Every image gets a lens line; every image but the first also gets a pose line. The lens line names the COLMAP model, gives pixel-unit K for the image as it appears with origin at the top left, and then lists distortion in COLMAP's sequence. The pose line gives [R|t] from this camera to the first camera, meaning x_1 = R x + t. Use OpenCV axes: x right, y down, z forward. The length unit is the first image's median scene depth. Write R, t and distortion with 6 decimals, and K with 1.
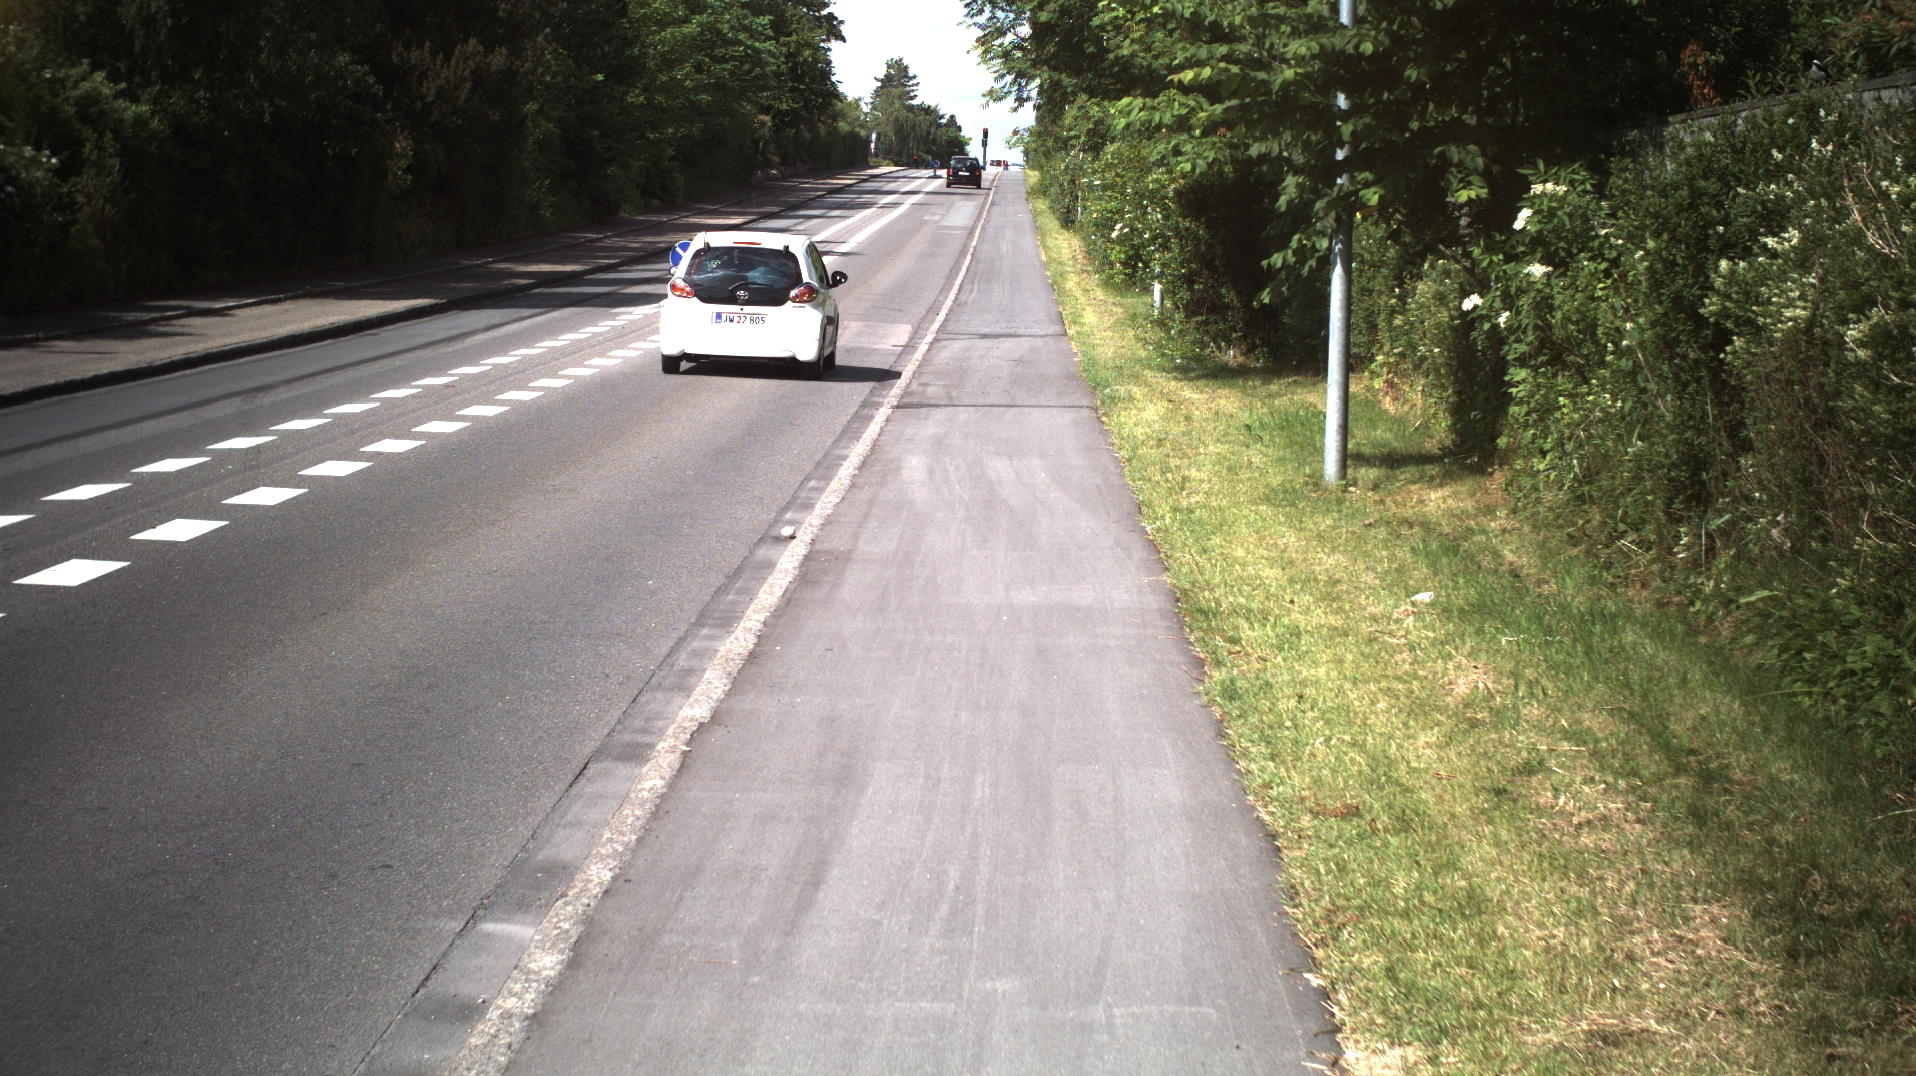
lens RADIAL K [[2899.5, 0, 985.7], [0, 2899.5, 532.1], [0, 0, 1]] dist [-0.206297, 0.000000]
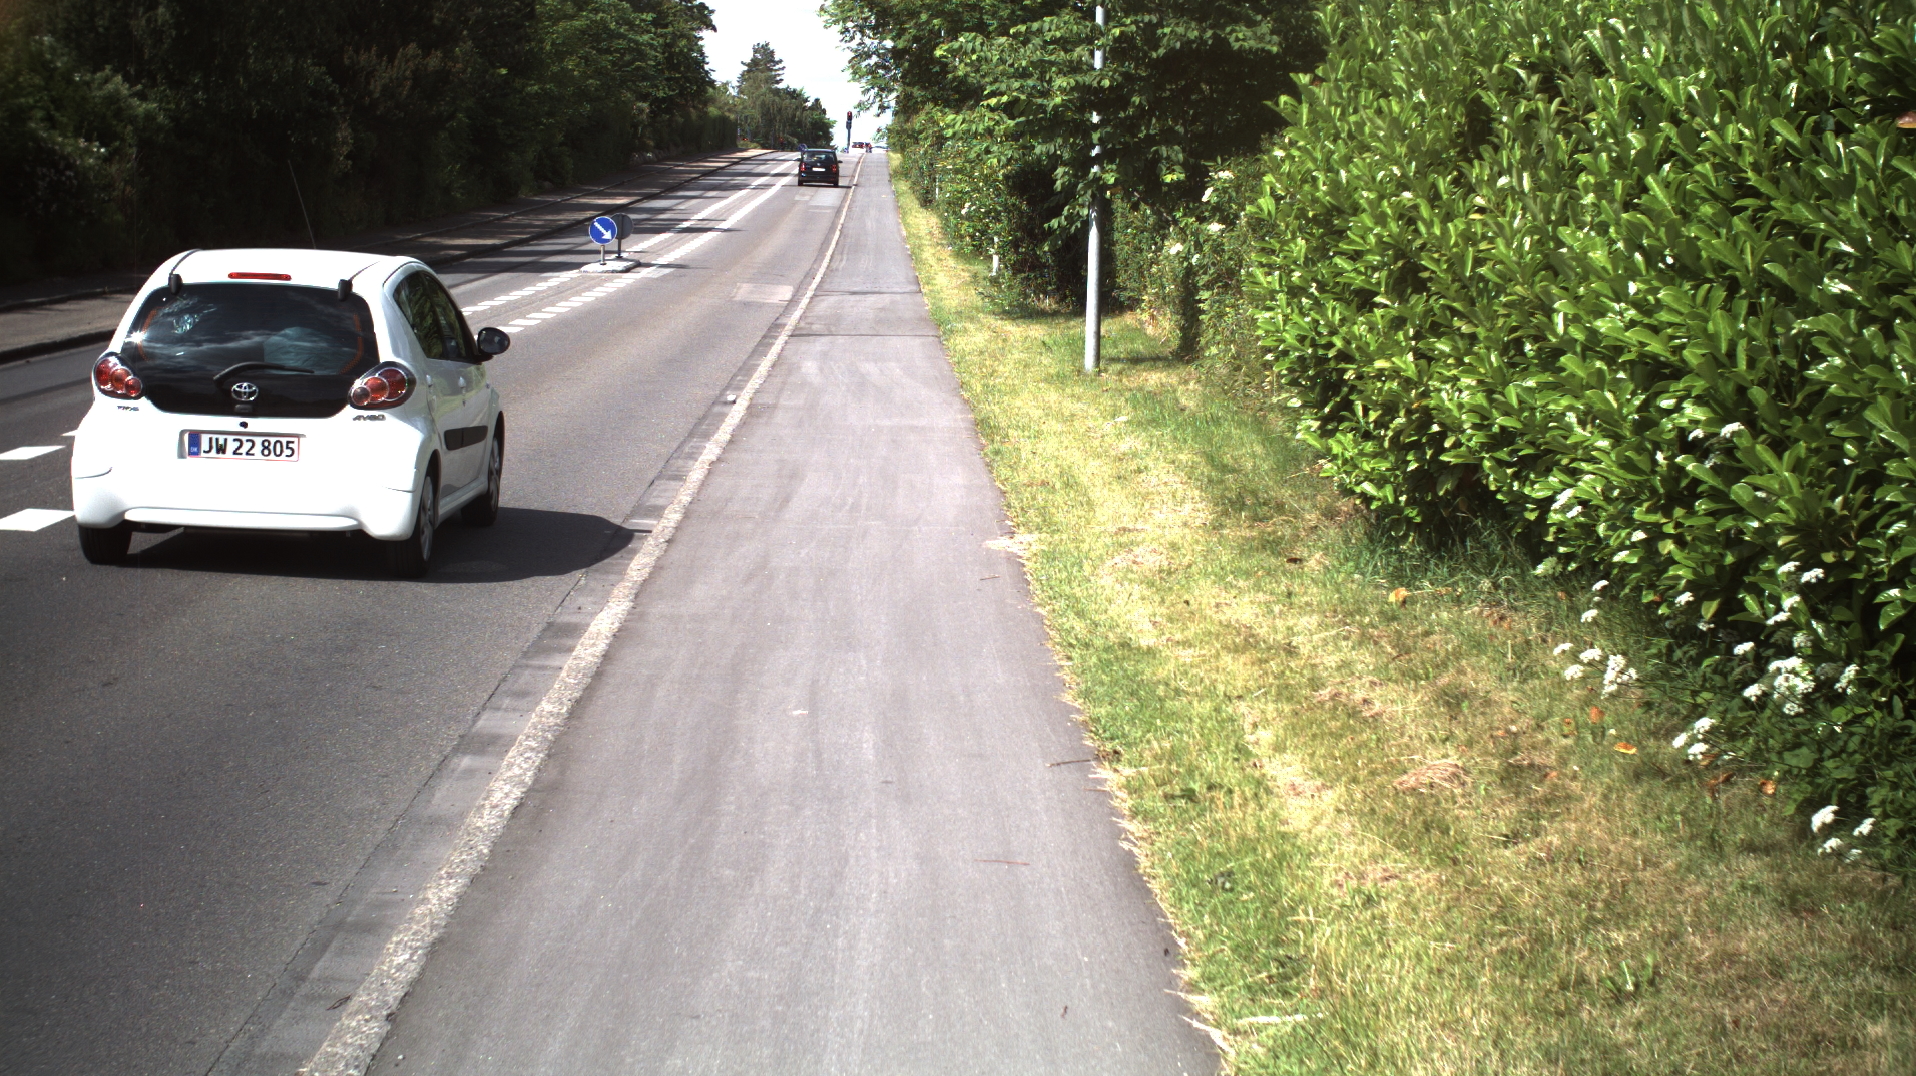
lens RADIAL K [[2899.5, 0, 957.2], [0, 2899.5, 530.8], [0, 0, 1]] dist [-0.206297, 0.000000]
pose [[0.999314, -0.003365, 0.036877, -0.004715], [0.003146, 0.999977, 0.006004, 0.053094], [-0.036896, -0.005884, 0.999302, -0.468652]]
